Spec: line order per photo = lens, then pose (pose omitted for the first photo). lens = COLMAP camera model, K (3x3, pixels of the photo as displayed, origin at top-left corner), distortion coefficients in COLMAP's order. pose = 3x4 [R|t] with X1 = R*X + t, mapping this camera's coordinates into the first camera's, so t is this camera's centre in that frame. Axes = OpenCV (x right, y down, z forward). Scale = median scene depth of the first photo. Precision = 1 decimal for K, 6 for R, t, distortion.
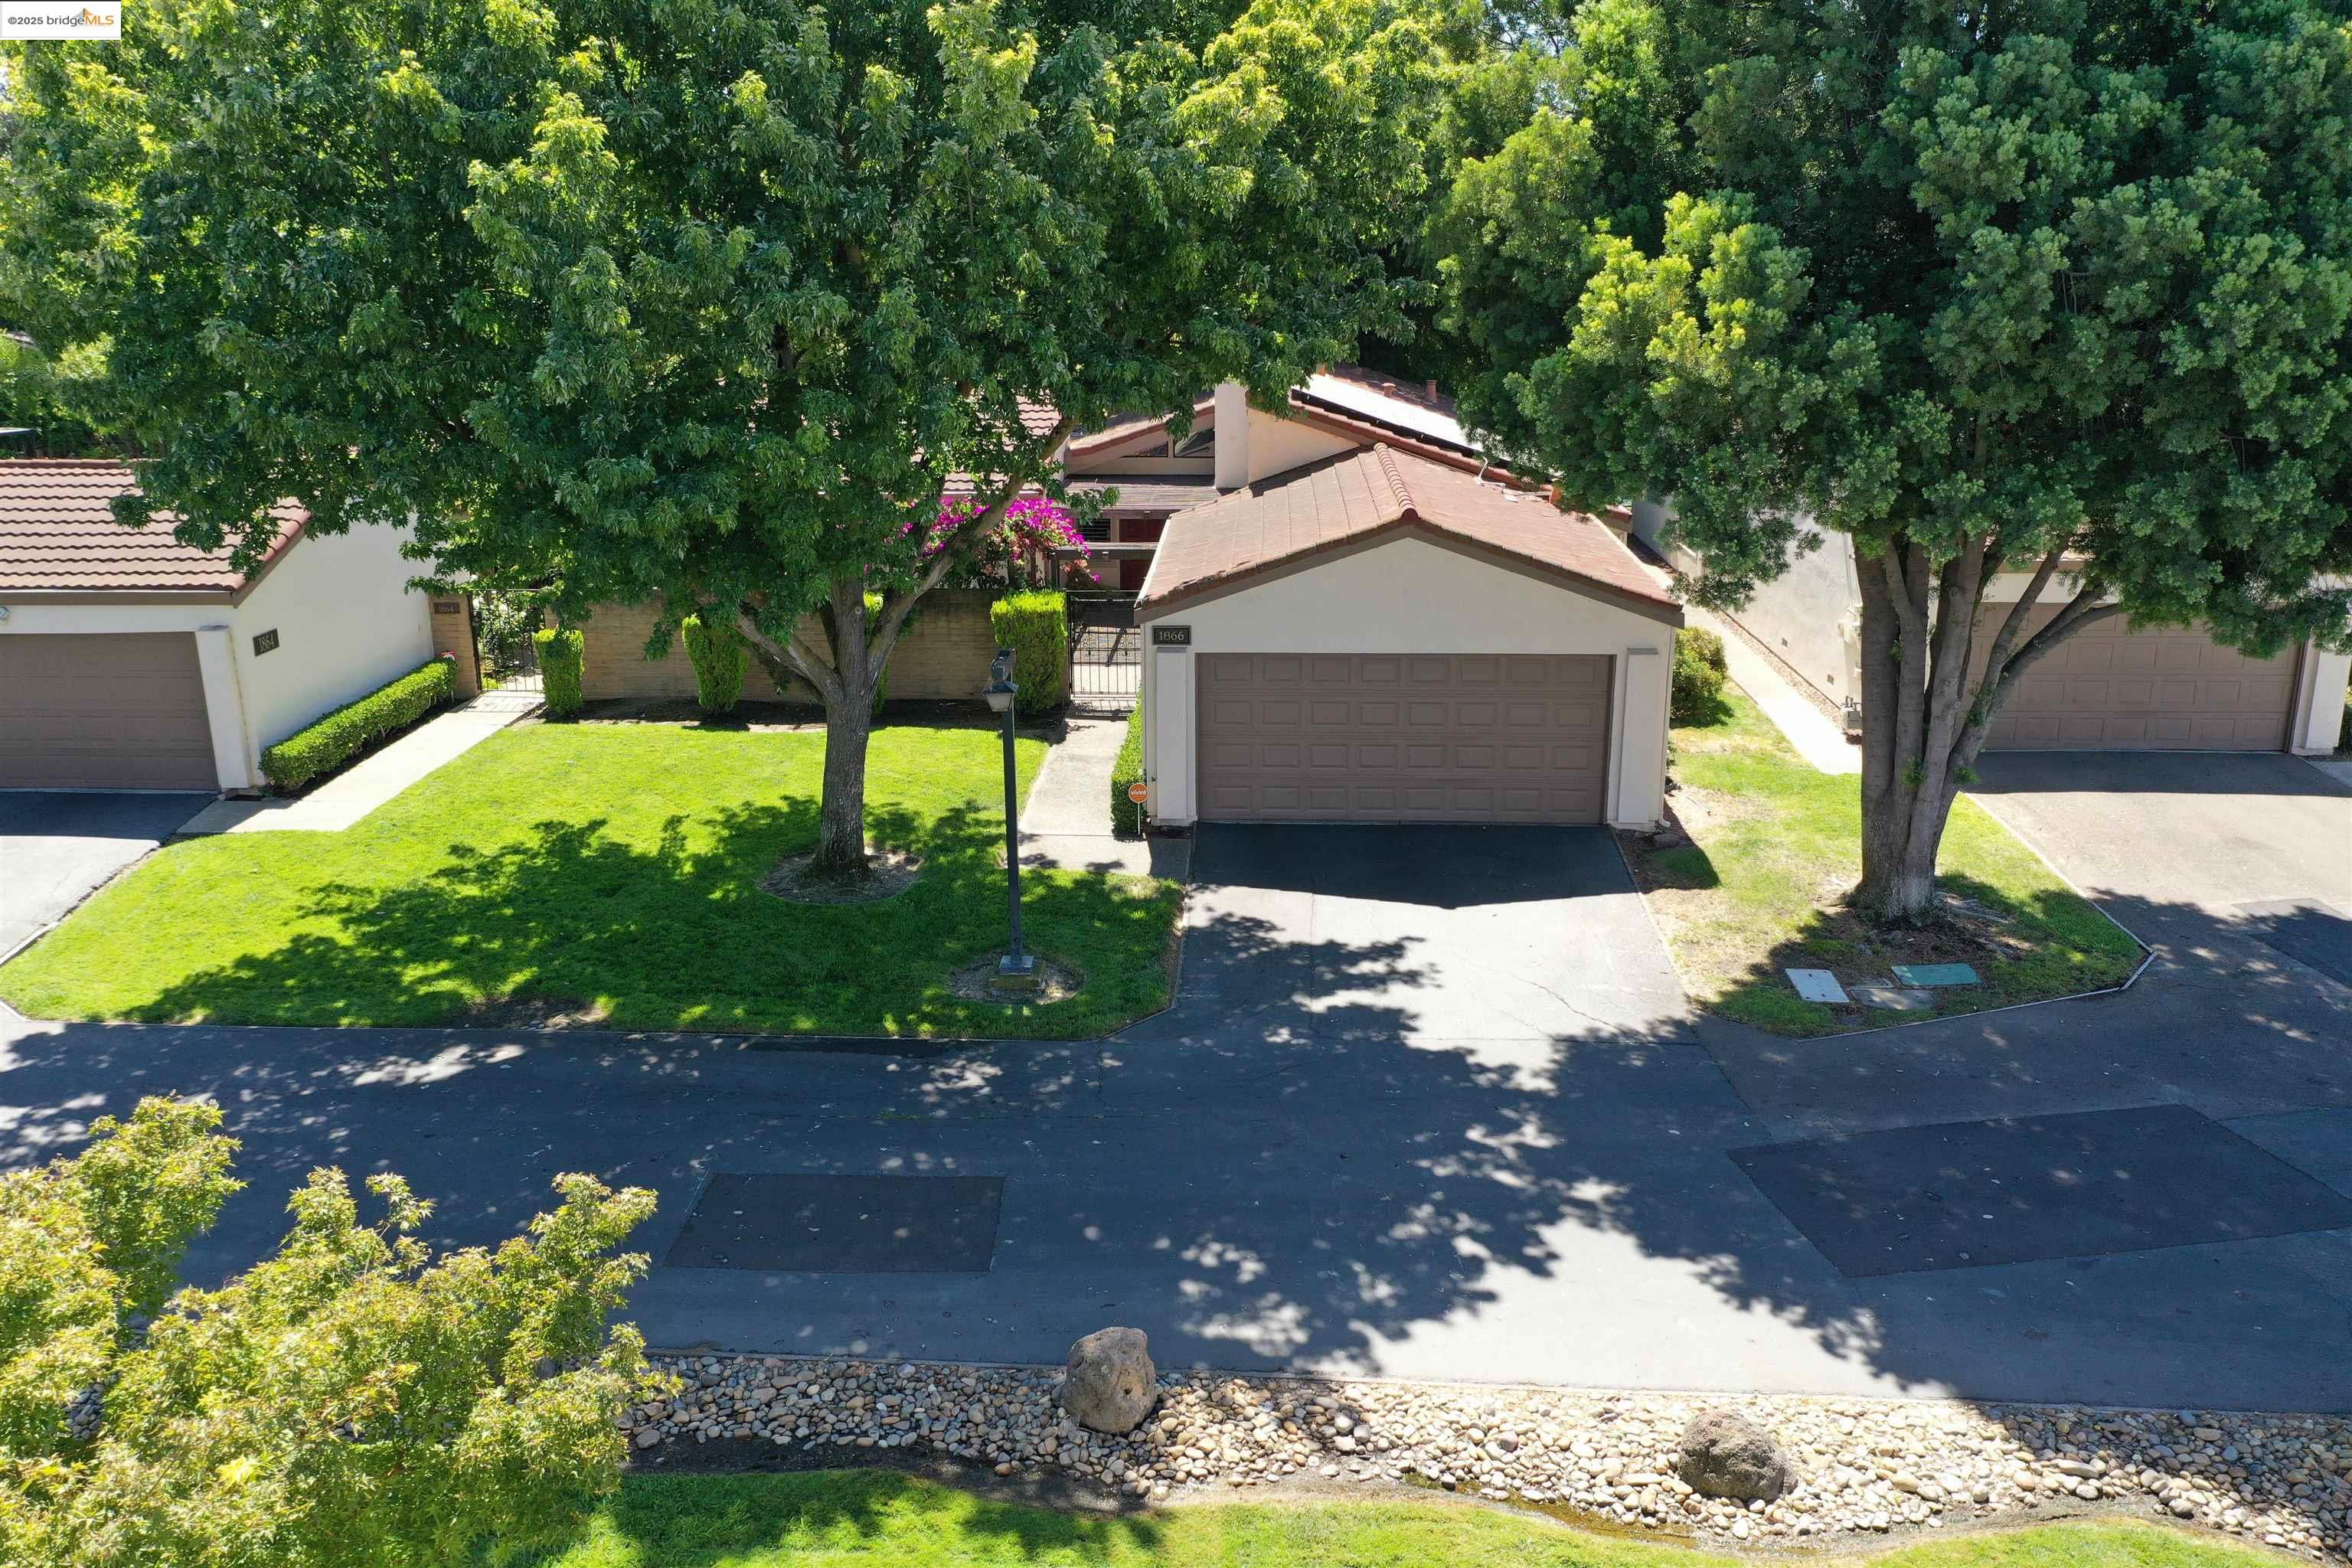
lens RADIAL K [[1861.8, 0, 1175.3], [0, 1861.8, 781.9], [0, 0, 1]] dist [0.016771, -0.011577]
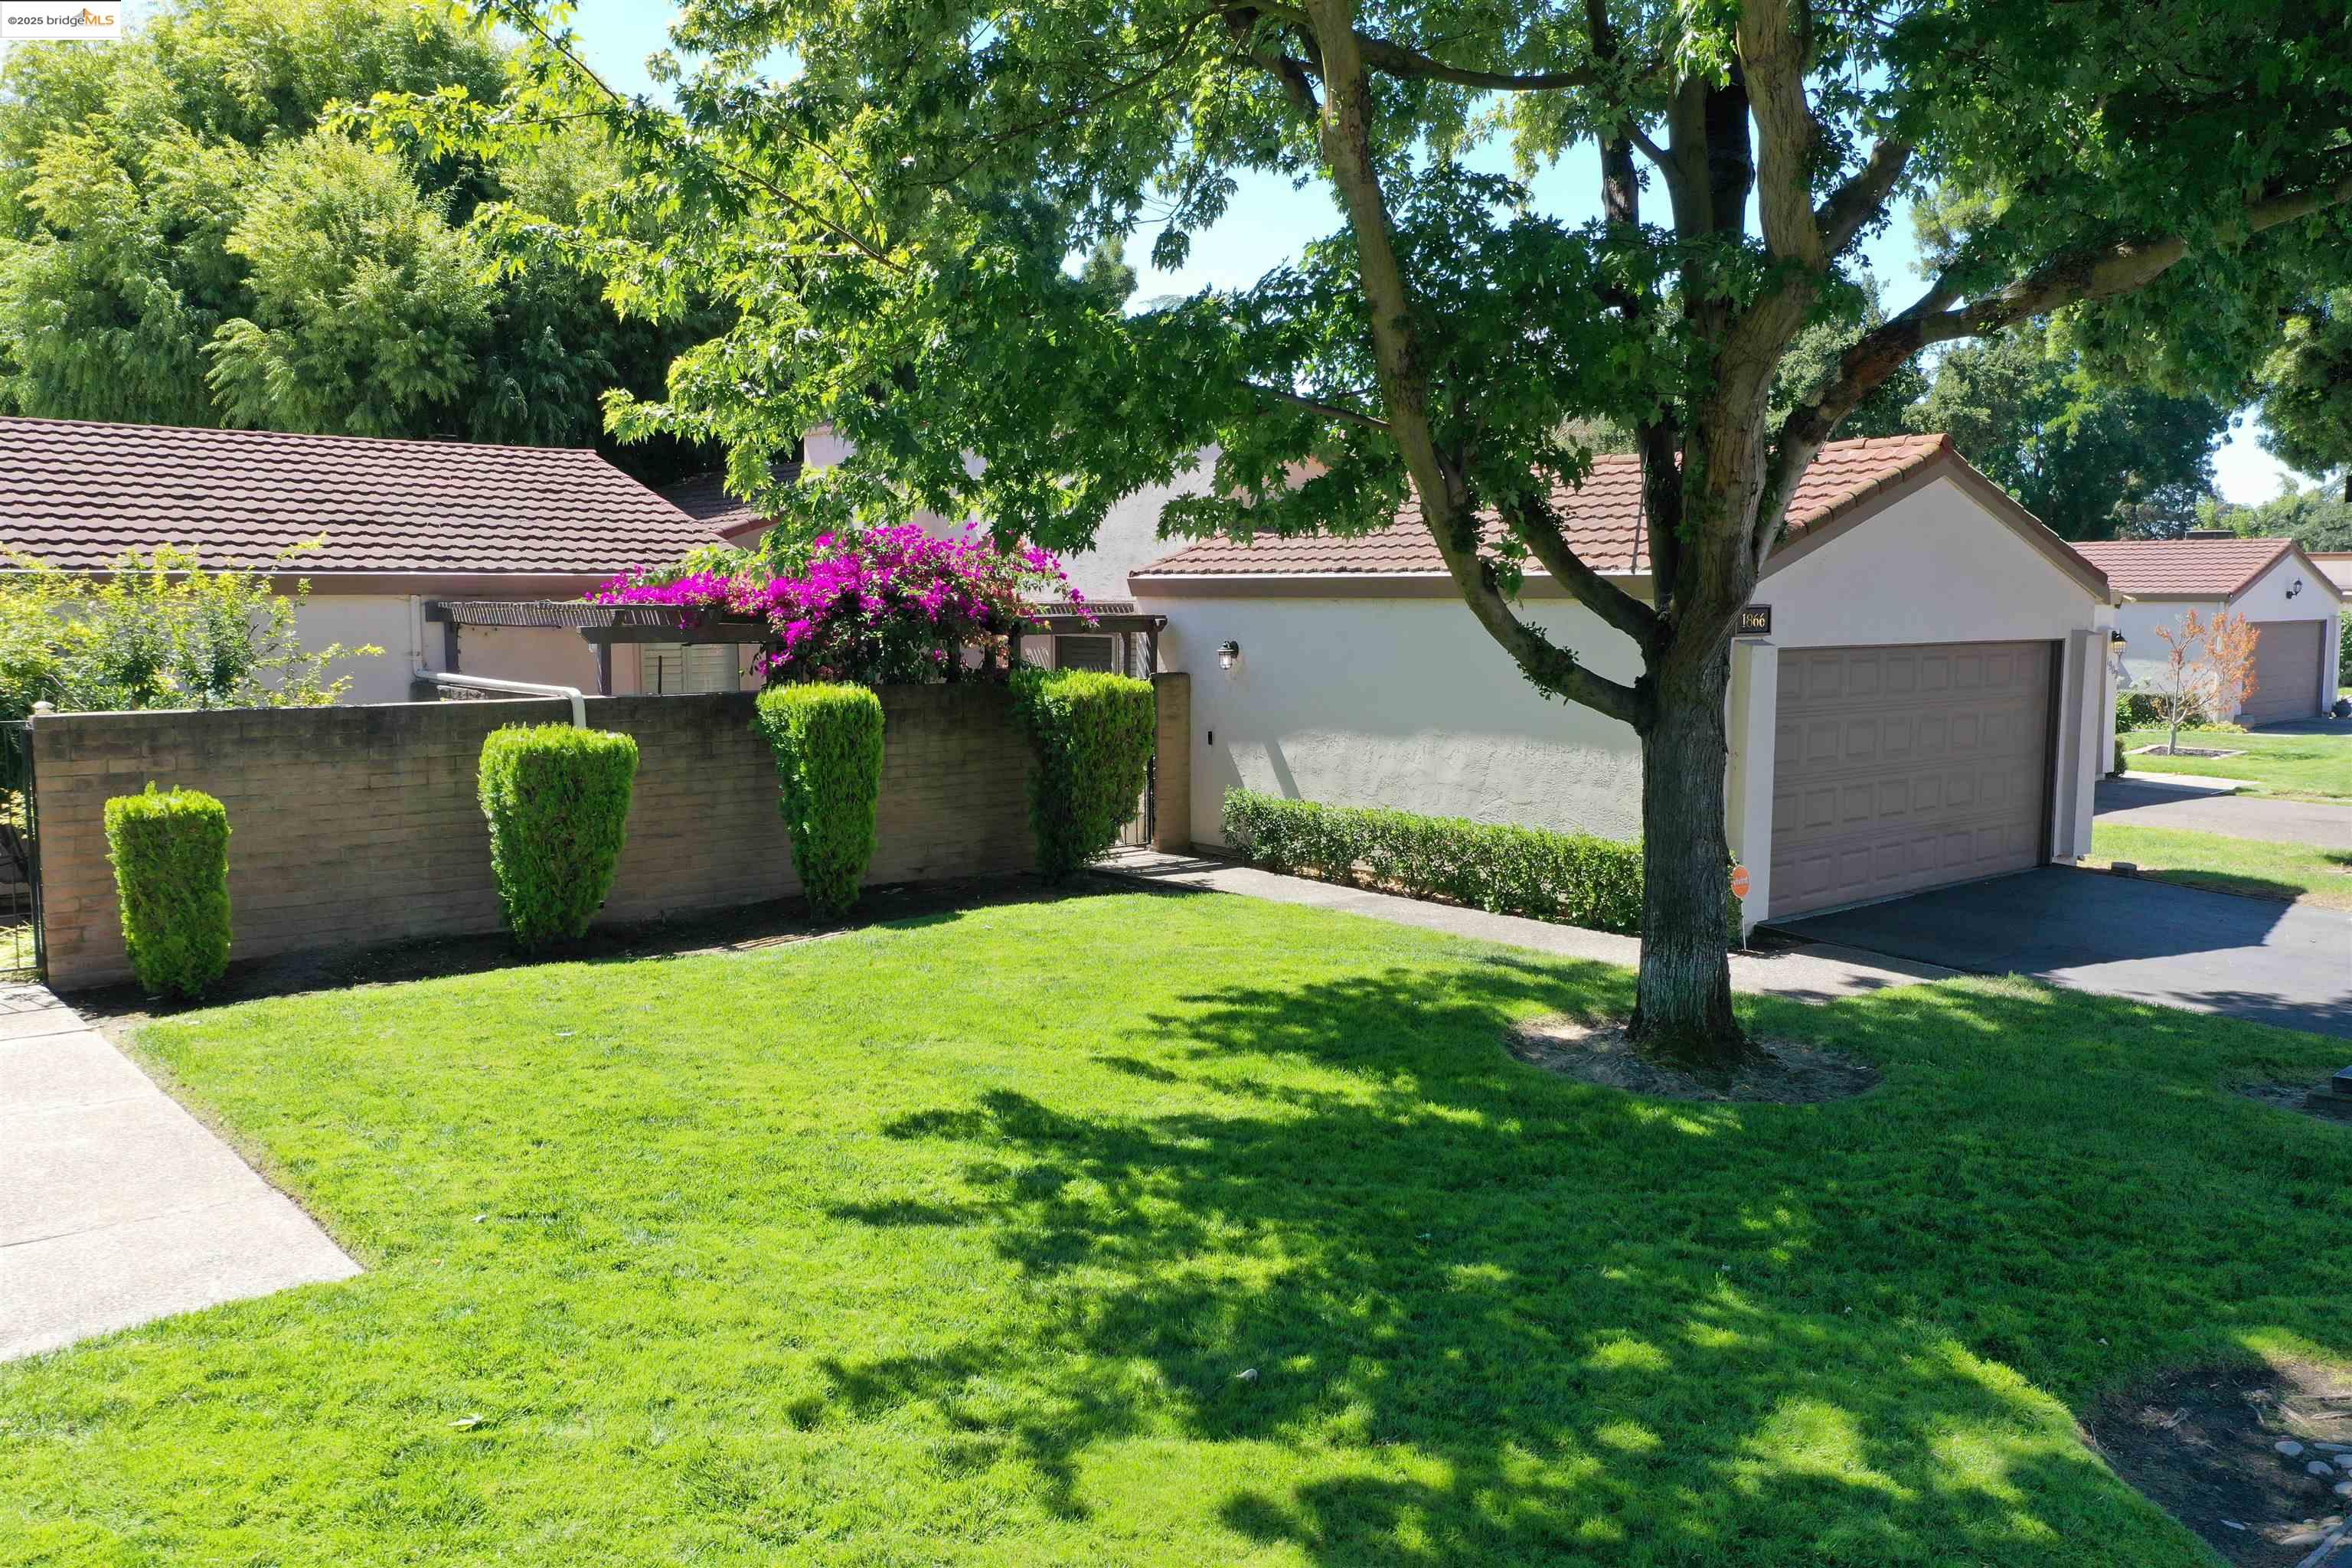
lens RADIAL K [[1861.8, 0, 1179.7], [0, 1861.8, 782.7], [0, 0, 1]] dist [0.016771, -0.011577]
pose [[0.699527, -0.055403, 0.712455, -0.628385], [0.189159, 0.975783, -0.109847, 0.007547], [-0.689116, 0.211608, 0.693066, 0.759846]]
